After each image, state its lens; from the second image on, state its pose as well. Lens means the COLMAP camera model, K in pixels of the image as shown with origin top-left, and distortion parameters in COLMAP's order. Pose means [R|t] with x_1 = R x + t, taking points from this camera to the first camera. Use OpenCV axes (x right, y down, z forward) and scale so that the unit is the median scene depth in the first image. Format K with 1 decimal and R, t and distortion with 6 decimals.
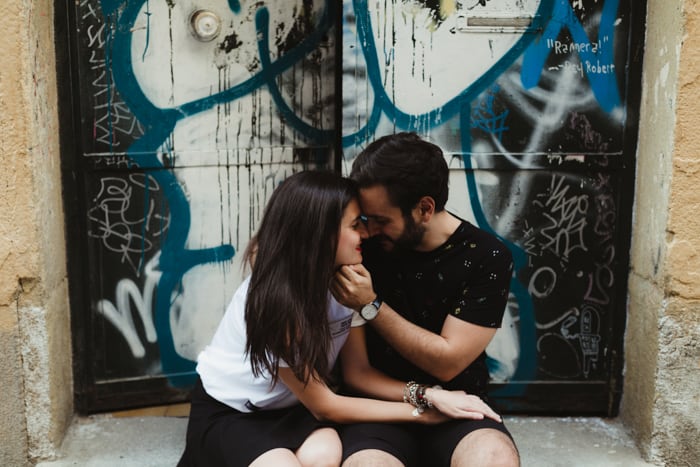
lens RADIAL K [[1000.9, 0, 350.0], [0, 1000.9, 233.5], [0, 0, 1]] dist [0.013606, -0.019276]
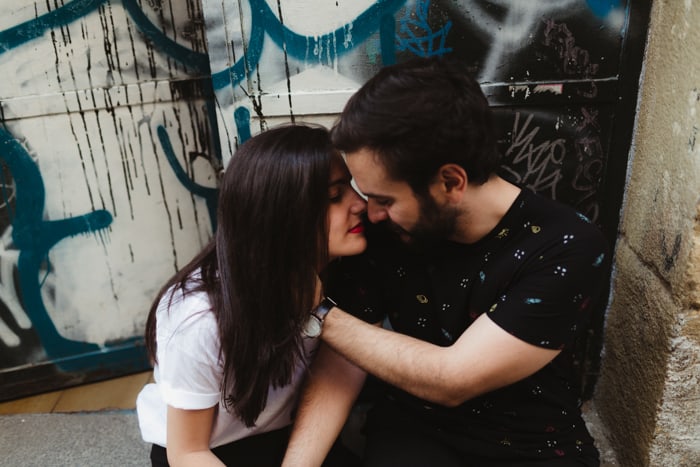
lens RADIAL K [[663.0, 0, 345.9], [0, 663.0, 228.8], [0, 0, 1]] dist [0.004198, -0.000571]
pose [[0.998317, -0.036616, -0.044967, 0.099290], [0.046361, 0.969766, 0.239591, -0.095607], [0.034835, -0.241273, 0.969832, 0.515106]]
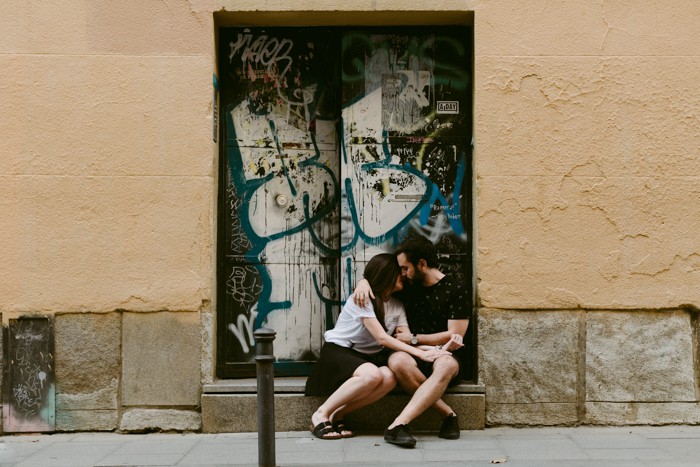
lens RADIAL K [[1000.9, 0, 350.0], [0, 1000.9, 233.5], [0, 0, 1]] dist [0.013606, -0.019276]
pose [[0.999658, -0.006050, -0.025449, 0.067842], [-0.000700, 0.966348, -0.257237, 0.442086], [0.026149, 0.257167, 0.966013, -1.154076]]
